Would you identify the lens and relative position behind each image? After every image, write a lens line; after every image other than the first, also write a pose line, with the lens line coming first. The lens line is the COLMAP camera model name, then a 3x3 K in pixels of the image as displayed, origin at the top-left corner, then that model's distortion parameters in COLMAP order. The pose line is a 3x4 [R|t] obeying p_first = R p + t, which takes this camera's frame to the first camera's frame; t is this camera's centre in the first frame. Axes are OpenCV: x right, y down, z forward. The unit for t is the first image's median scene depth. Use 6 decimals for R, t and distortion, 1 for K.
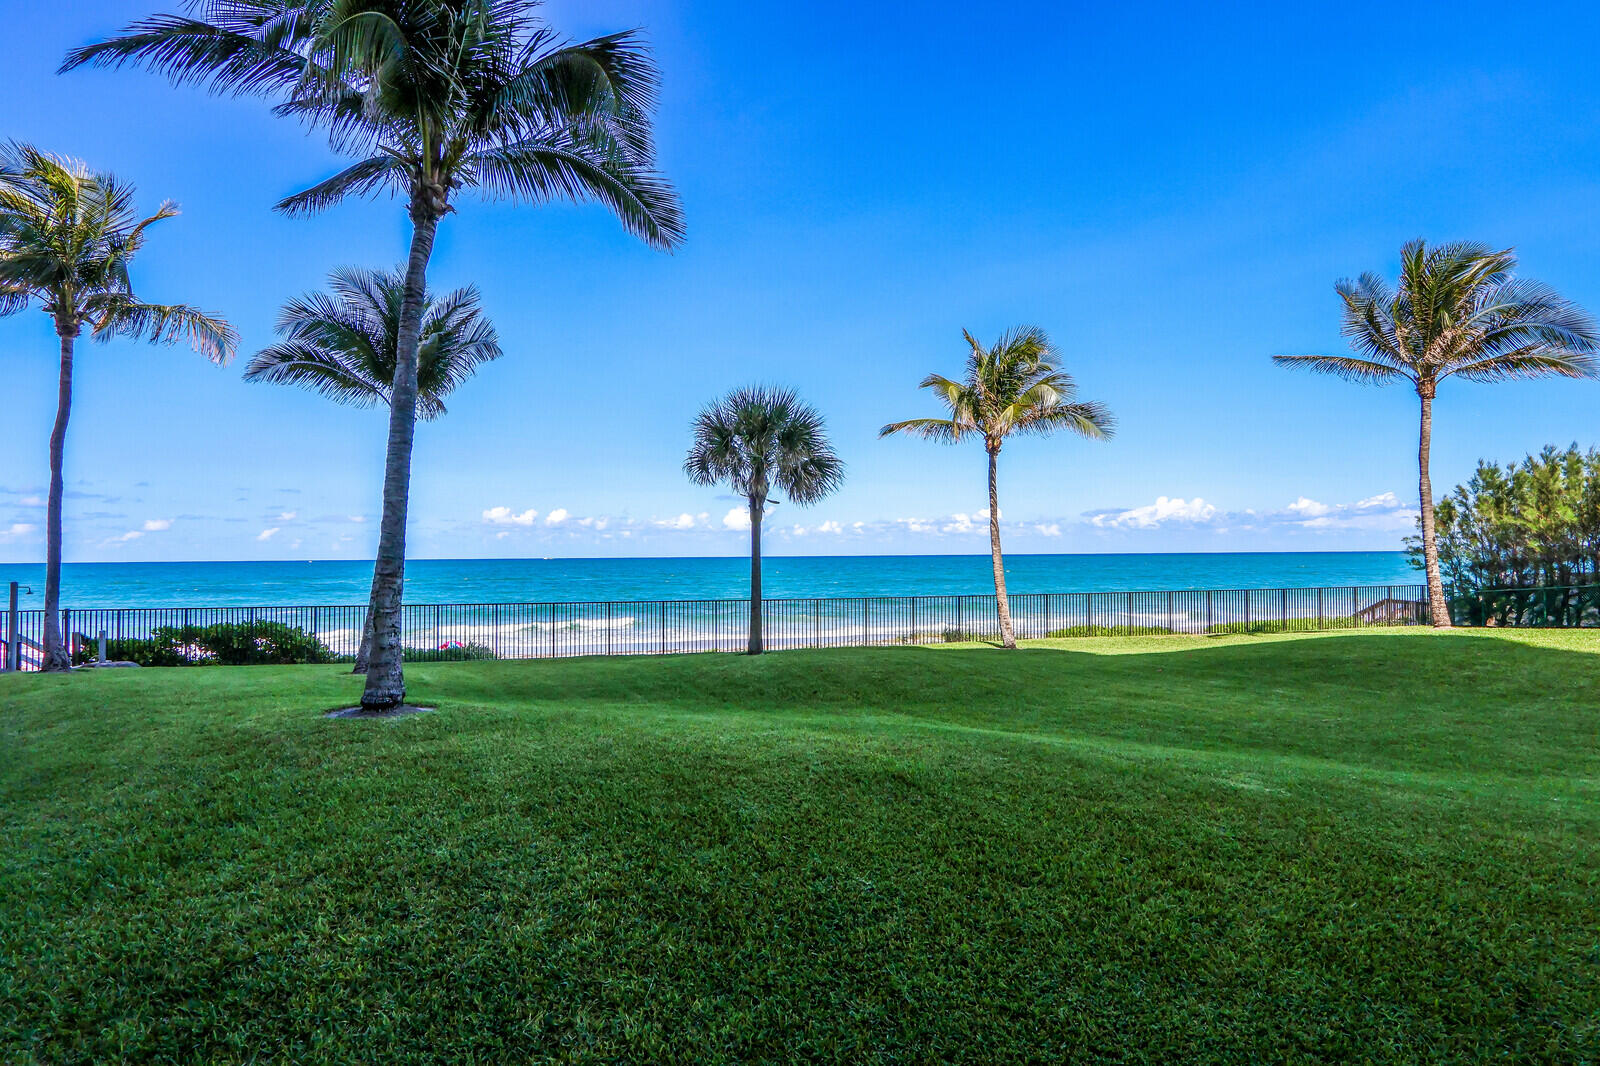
lens RADIAL K [[793.6, 0, 793.7], [0, 793.6, 536.0], [0, 0, 1]] dist [-0.016692, 0.004641]
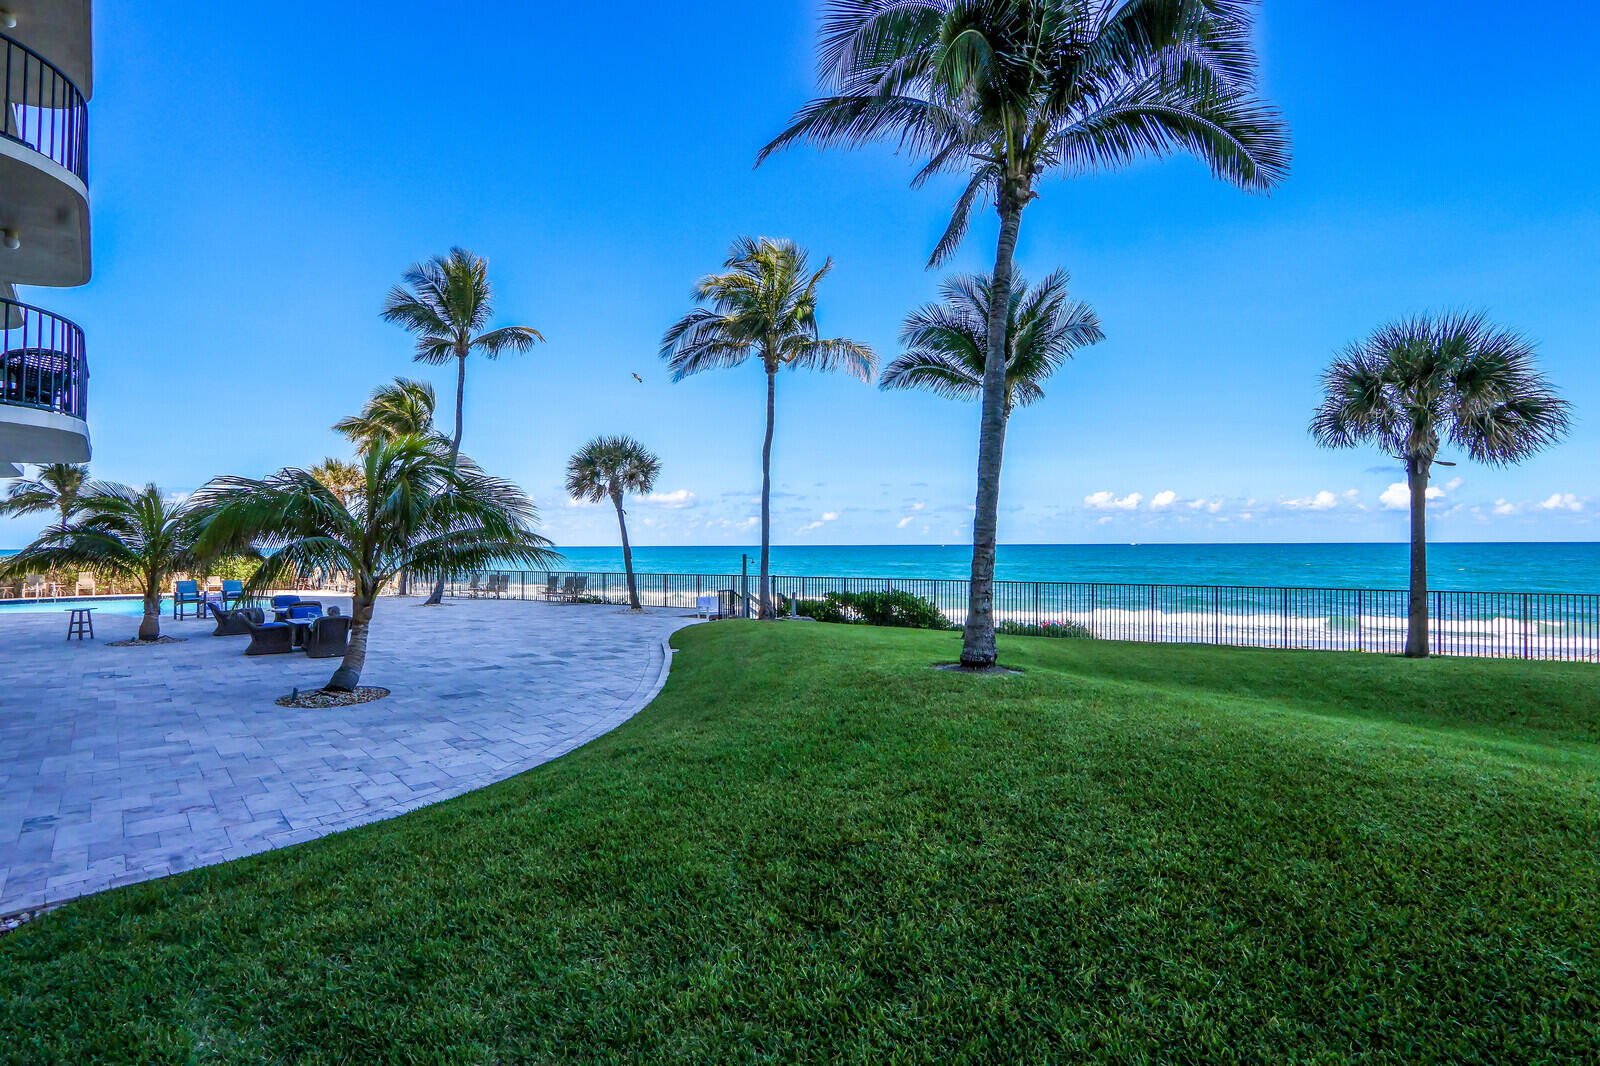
lens RADIAL K [[793.6, 0, 791.7], [0, 793.6, 537.4], [0, 0, 1]] dist [-0.016692, 0.004641]
pose [[0.744668, -0.000109, -0.667435, 0.011759], [0.013544, 0.999797, 0.014948, 0.008881], [0.667298, -0.020171, 0.744518, 0.003618]]
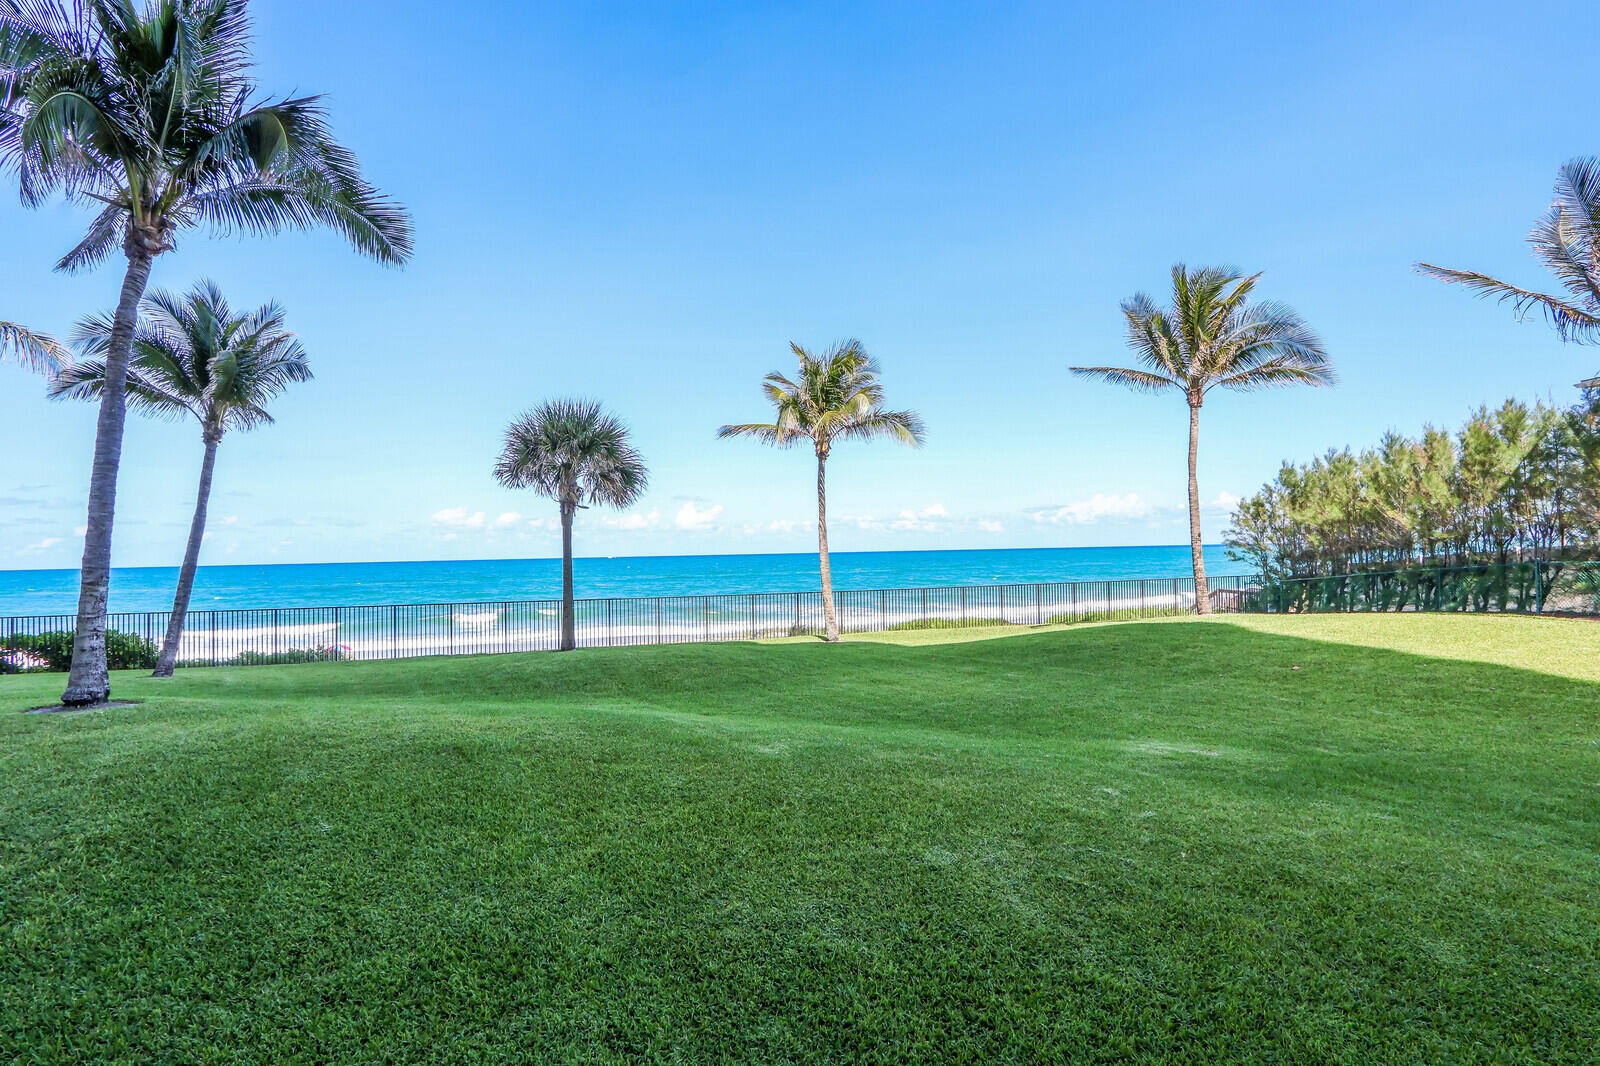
lens RADIAL K [[793.6, 0, 793.1], [0, 793.6, 531.9], [0, 0, 1]] dist [-0.016692, 0.004641]
pose [[0.998000, -0.010767, 0.062285, 0.197624], [0.010941, 0.999937, -0.002444, -0.004580], [-0.062255, 0.003121, 0.998055, -0.076638]]
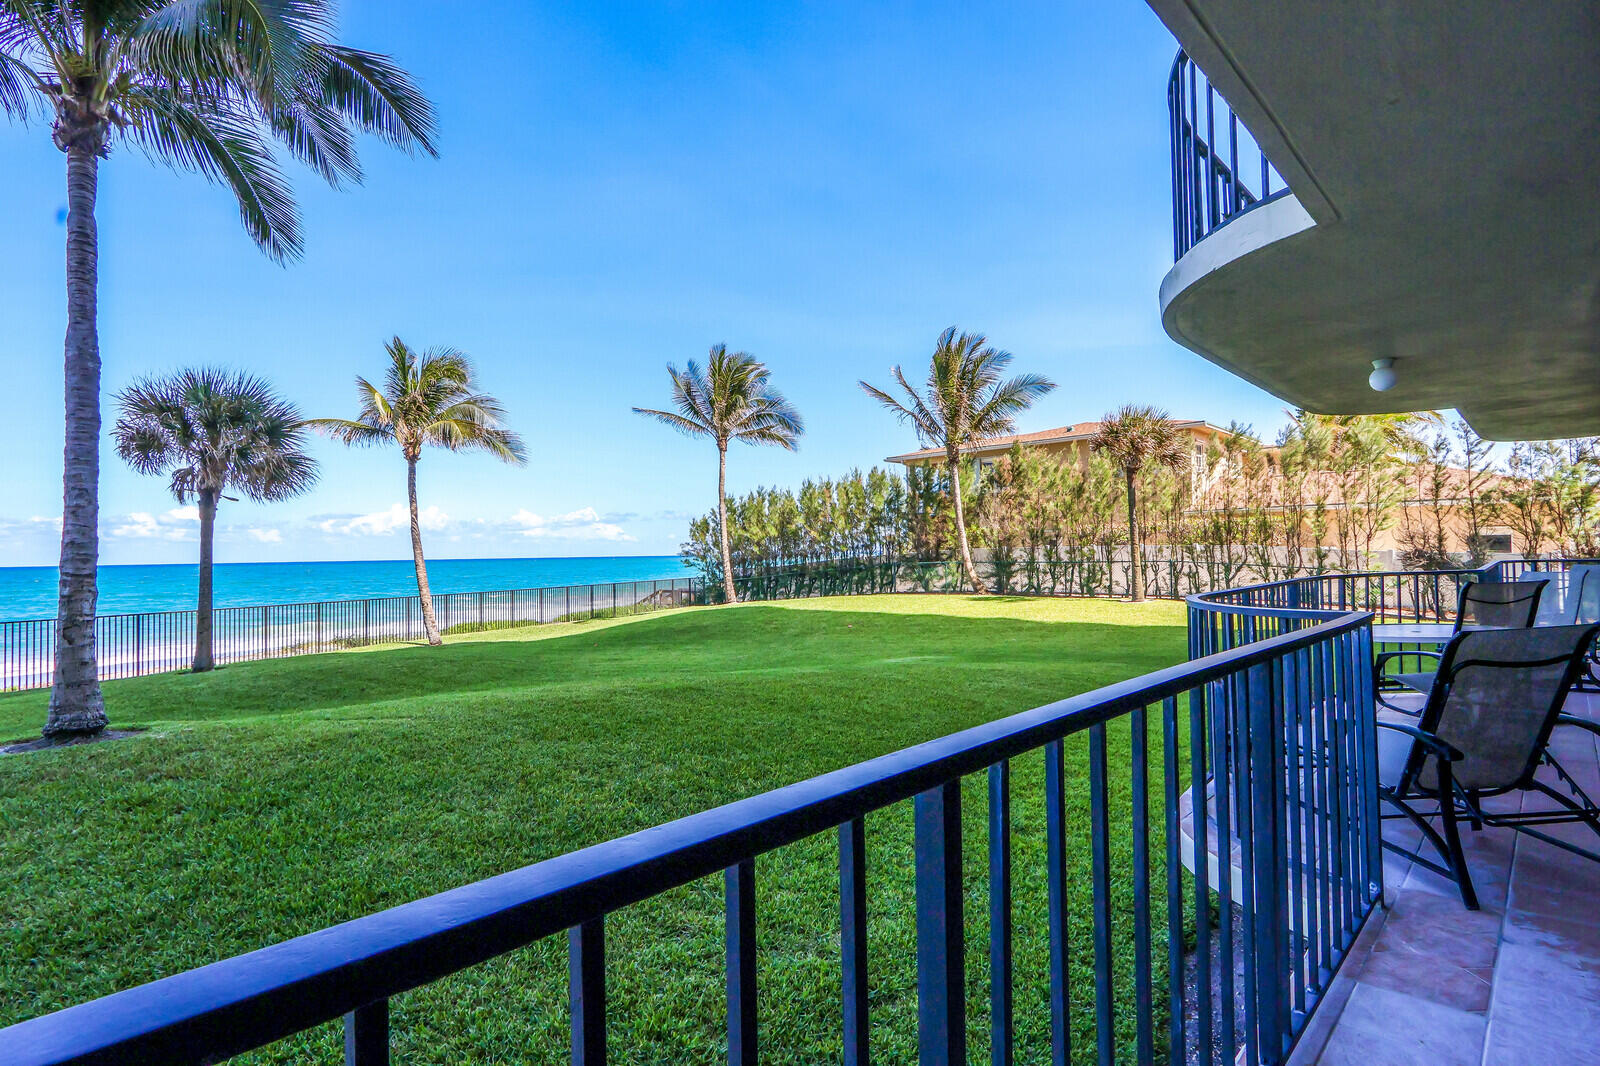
lens RADIAL K [[793.6, 0, 784.6], [0, 793.6, 542.2], [0, 0, 1]] dist [-0.016692, 0.004641]
pose [[0.627658, 0.007936, 0.778448, -0.341518], [-0.007124, 0.999965, -0.004450, 0.005548], [-0.778456, -0.002752, 0.627693, -0.049083]]
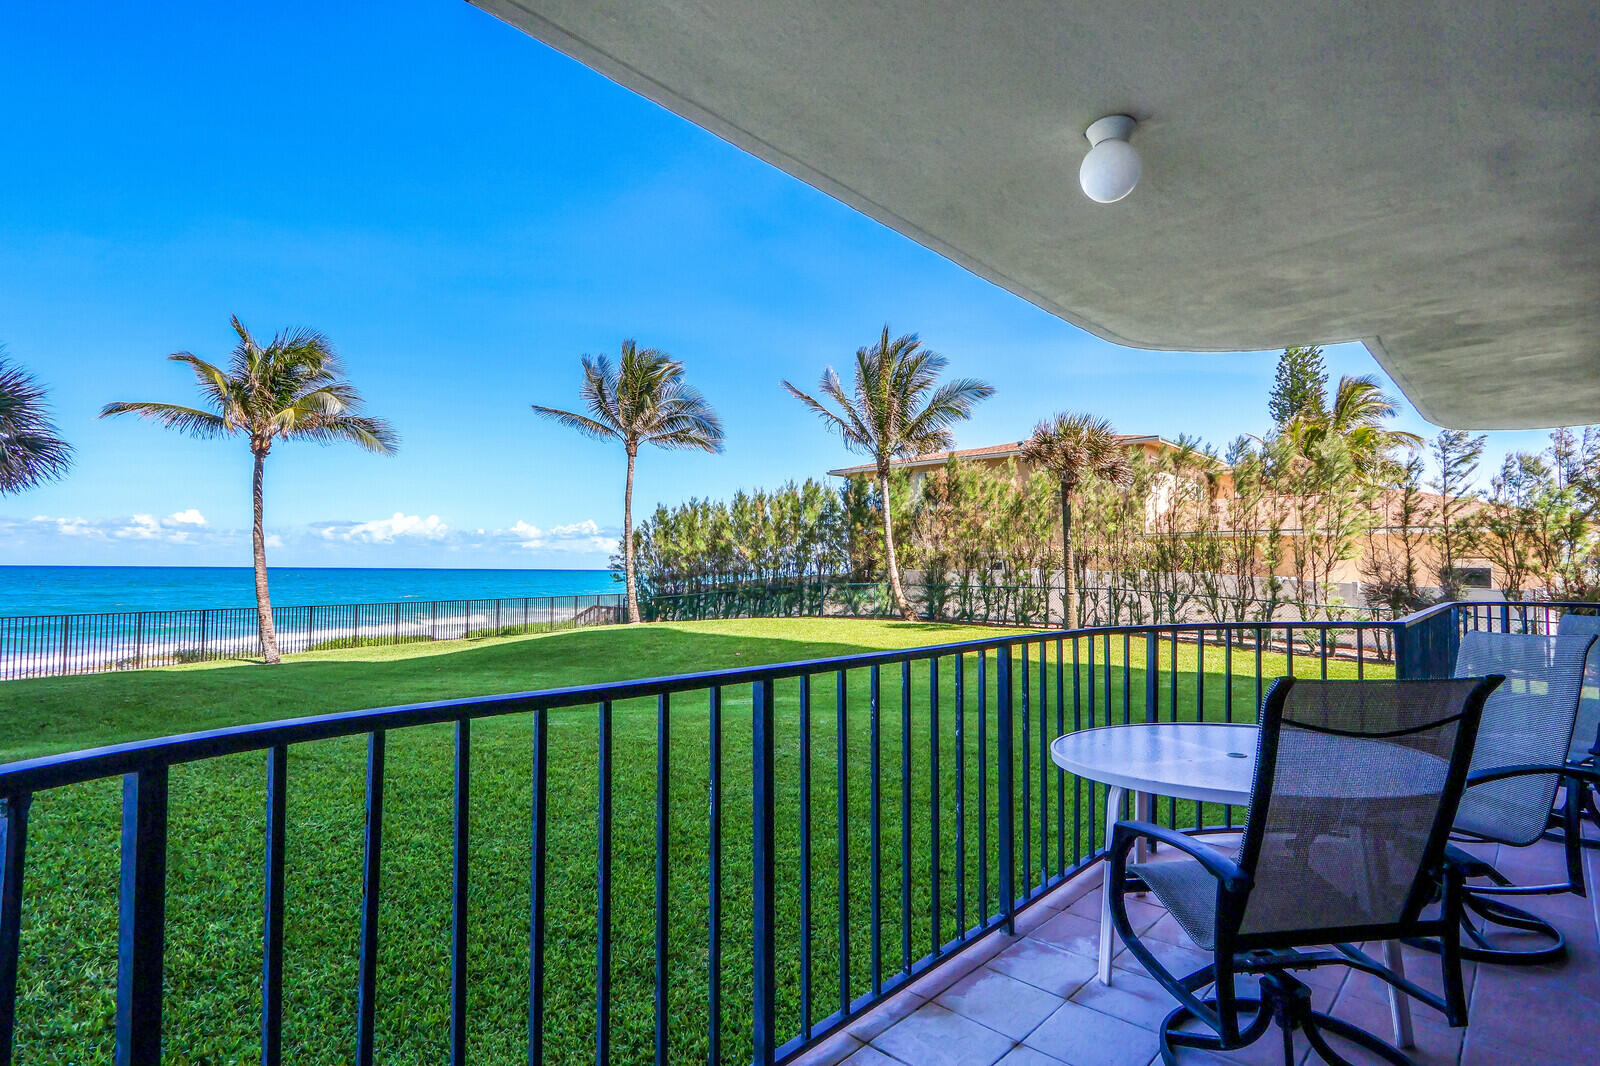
lens RADIAL K [[793.6, 0, 786.5], [0, 793.6, 541.6], [0, 0, 1]] dist [-0.016692, 0.004641]
pose [[0.625053, 0.041745, 0.779465, -0.108274], [-0.031843, 0.999101, -0.027973, 0.004549], [-0.779933, -0.007336, 0.625821, -0.083476]]
